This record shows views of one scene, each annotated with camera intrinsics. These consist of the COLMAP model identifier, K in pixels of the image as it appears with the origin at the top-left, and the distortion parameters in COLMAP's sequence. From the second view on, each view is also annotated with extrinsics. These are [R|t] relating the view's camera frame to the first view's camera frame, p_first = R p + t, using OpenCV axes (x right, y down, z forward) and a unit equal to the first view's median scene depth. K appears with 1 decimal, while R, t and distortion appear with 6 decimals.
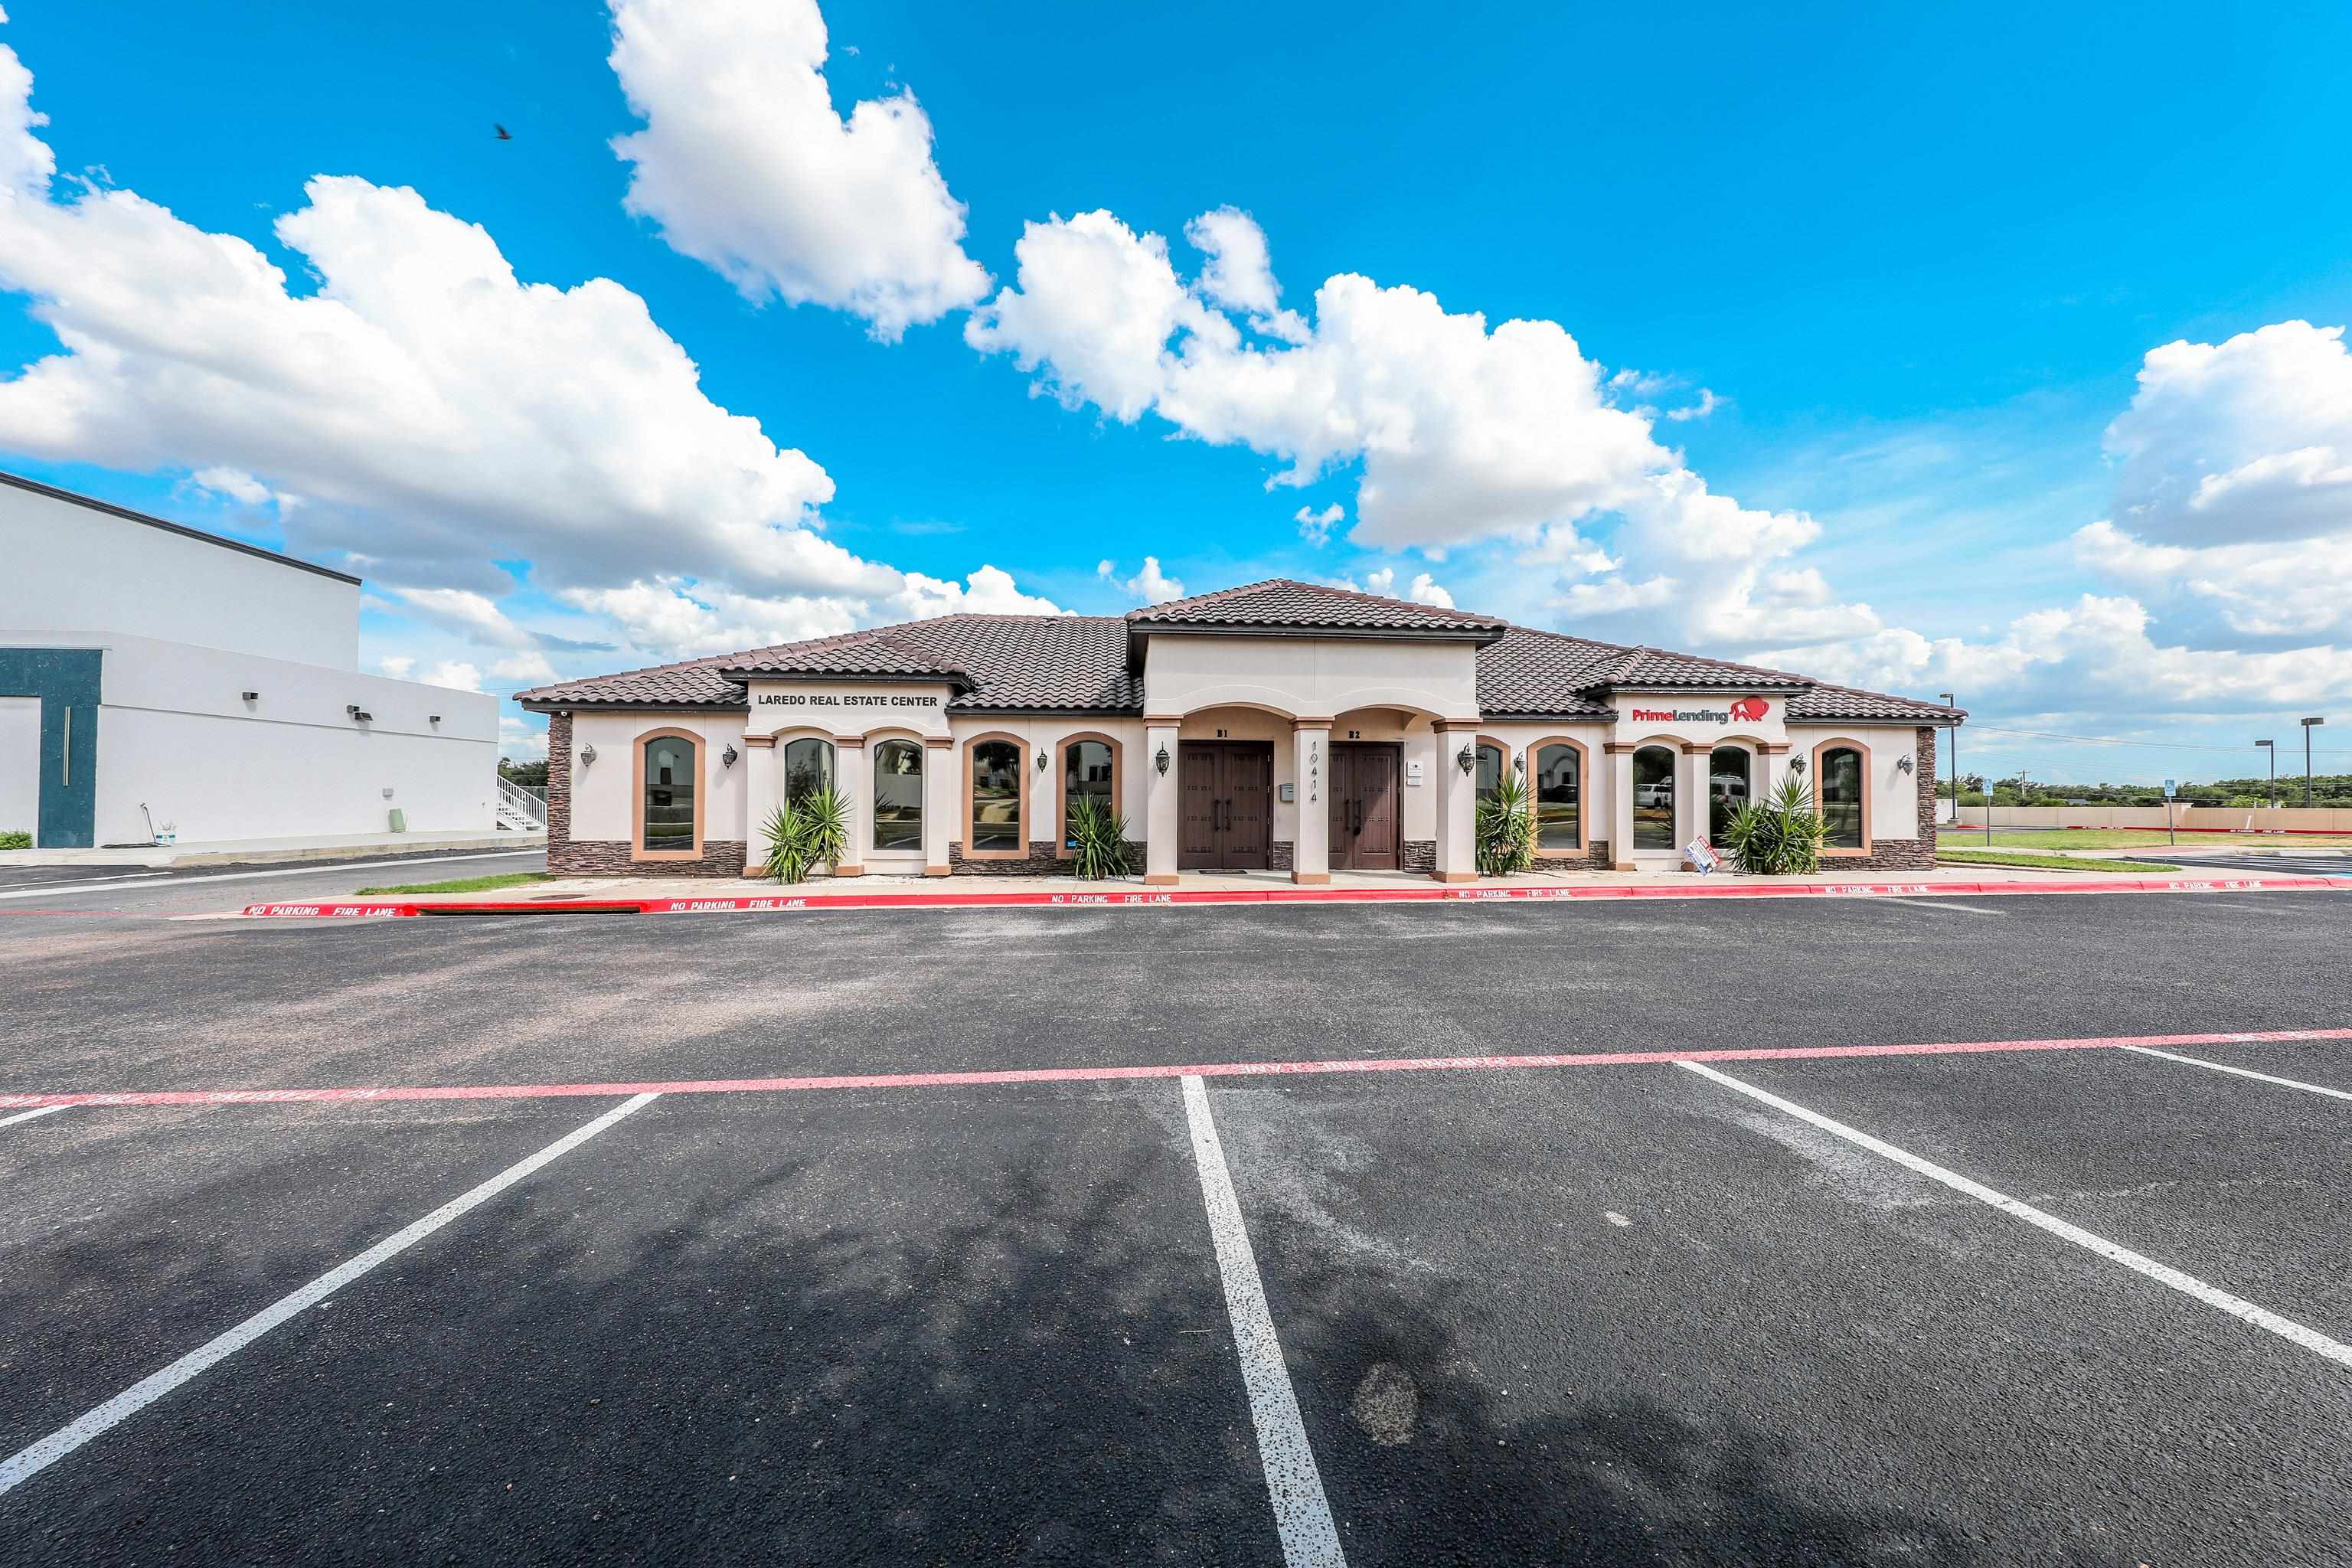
lens RADIAL K [[779.8, 0, 1176.0], [0, 779.8, 784.0], [0, 0, 1]] dist [-0.000096, -0.000015]
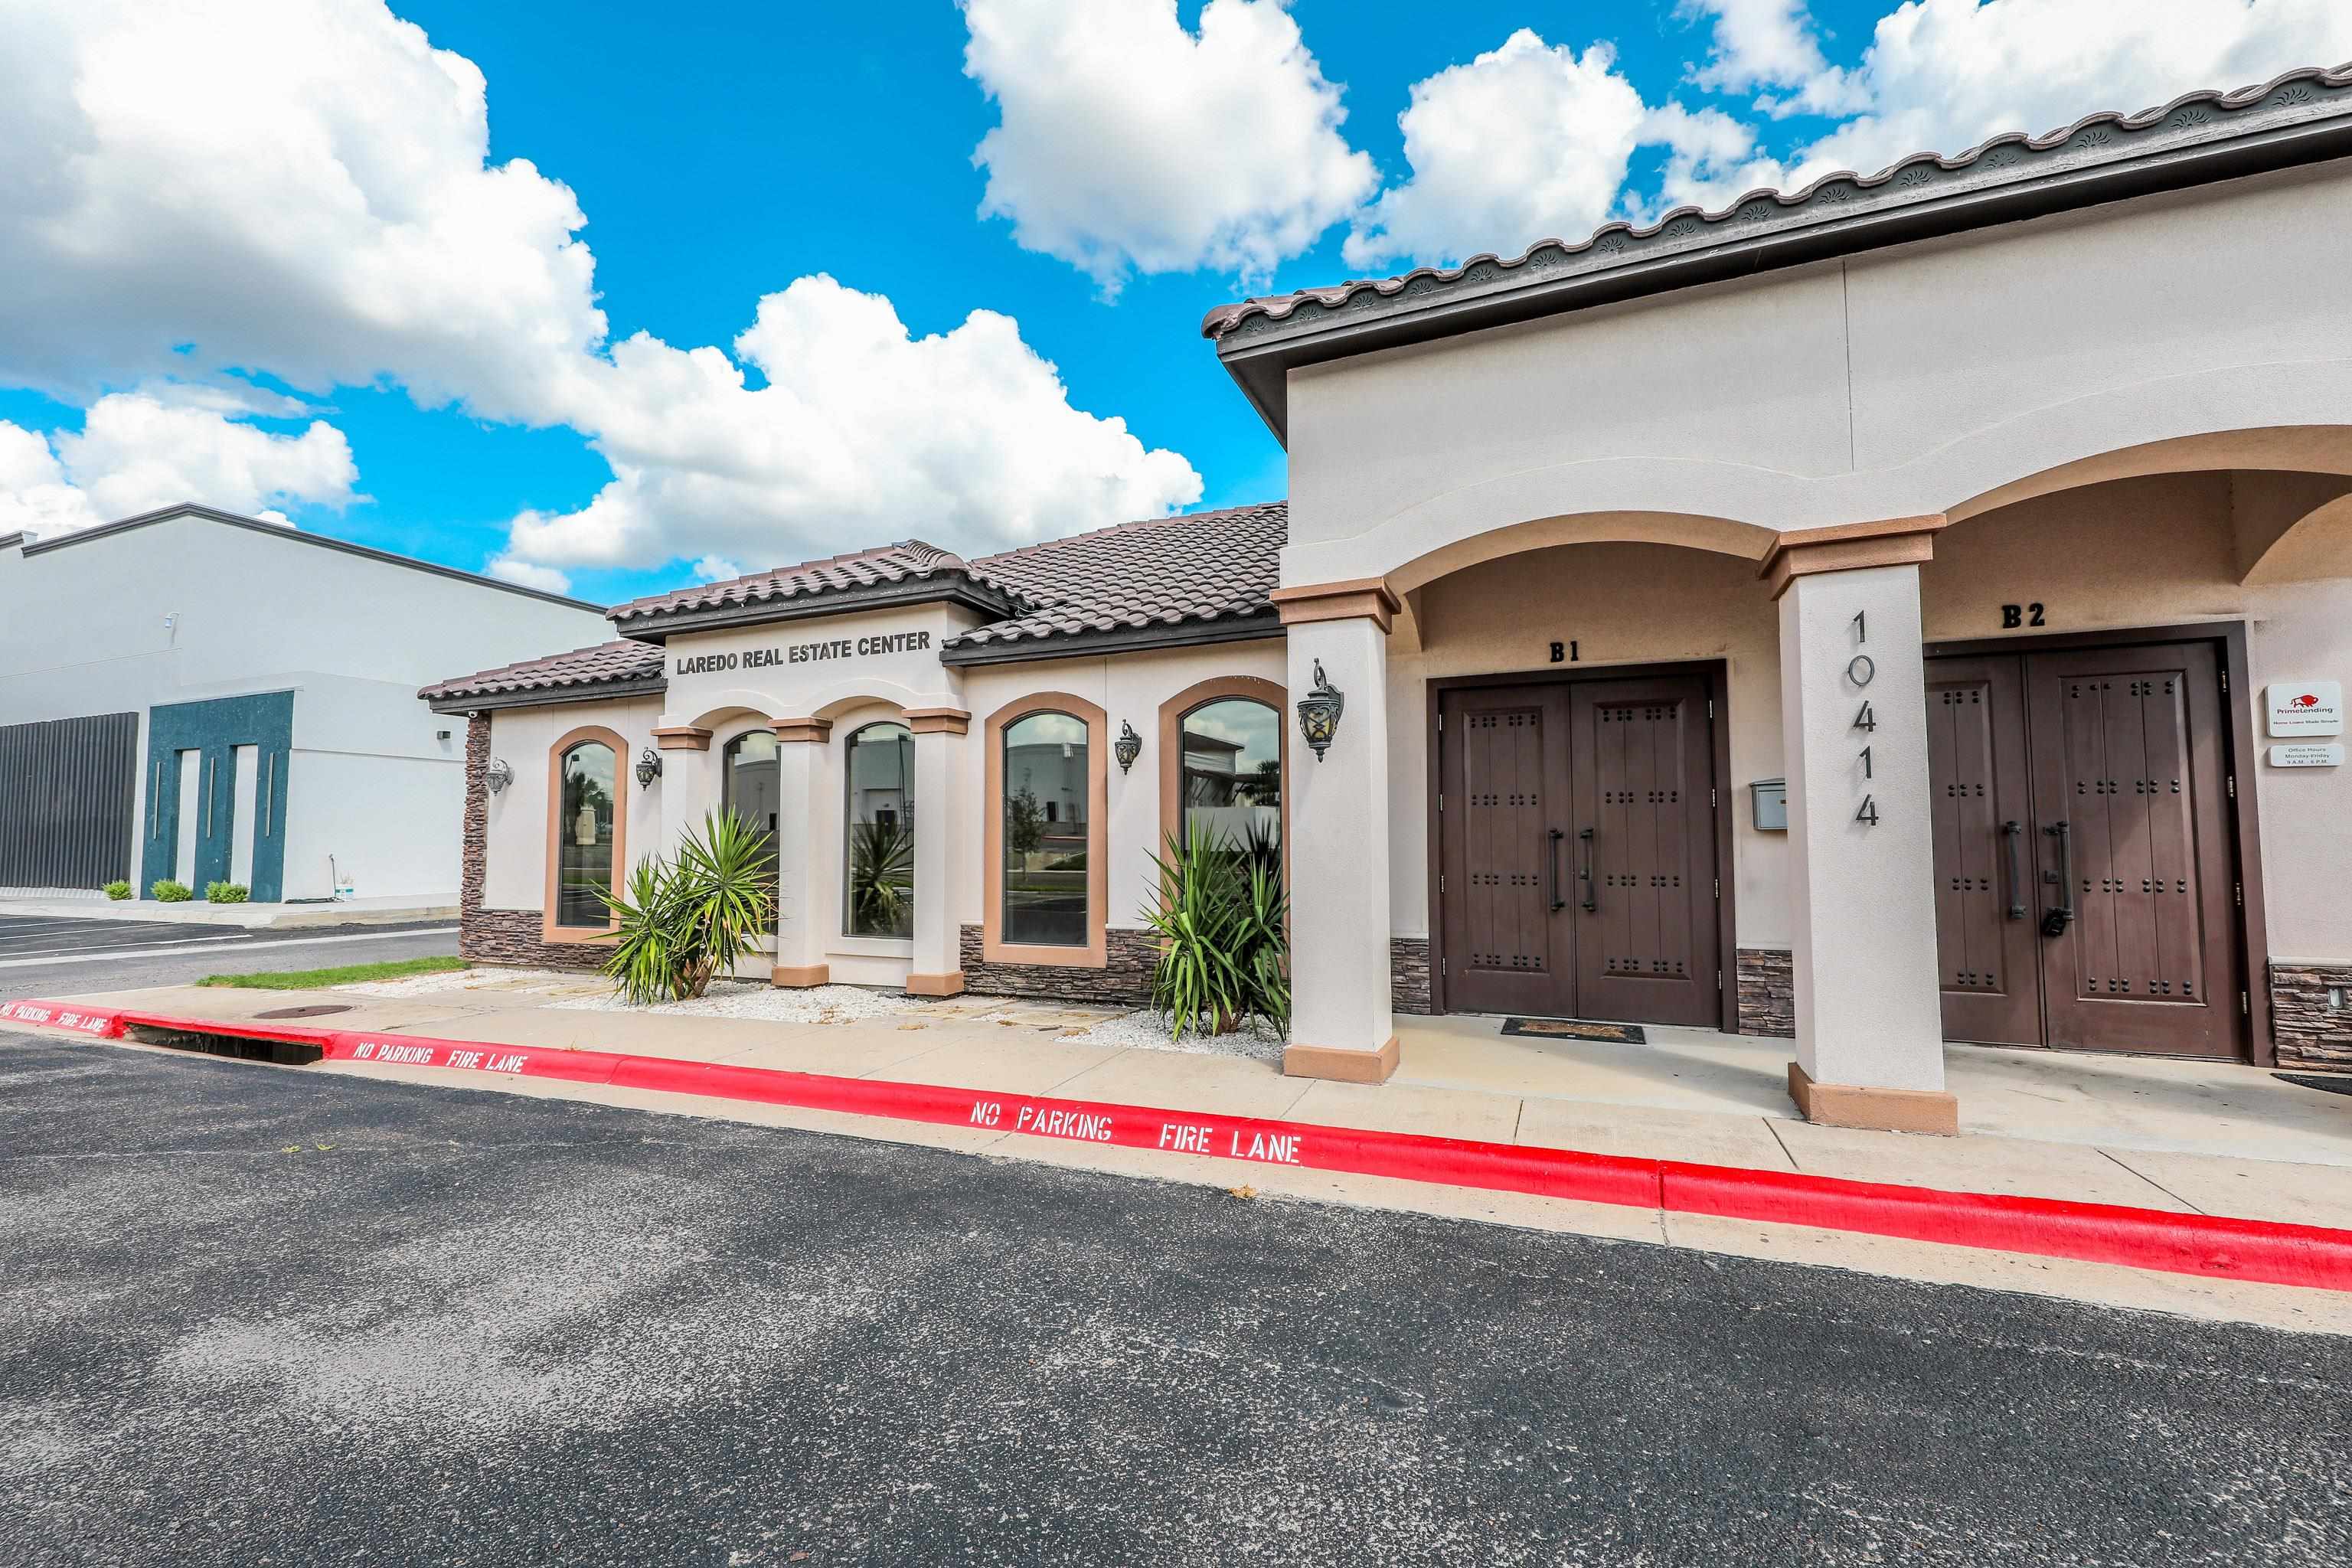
lens RADIAL K [[1032.5, 0, 1125.4], [0, 1032.5, 795.8], [0, 0, 1]] dist [0.010638, -0.000219]
pose [[0.887950, -0.031673, -0.458849, 0.098958], [0.019791, 0.999333, -0.030682, 0.015527], [0.459515, 0.018163, 0.887984, 0.473436]]
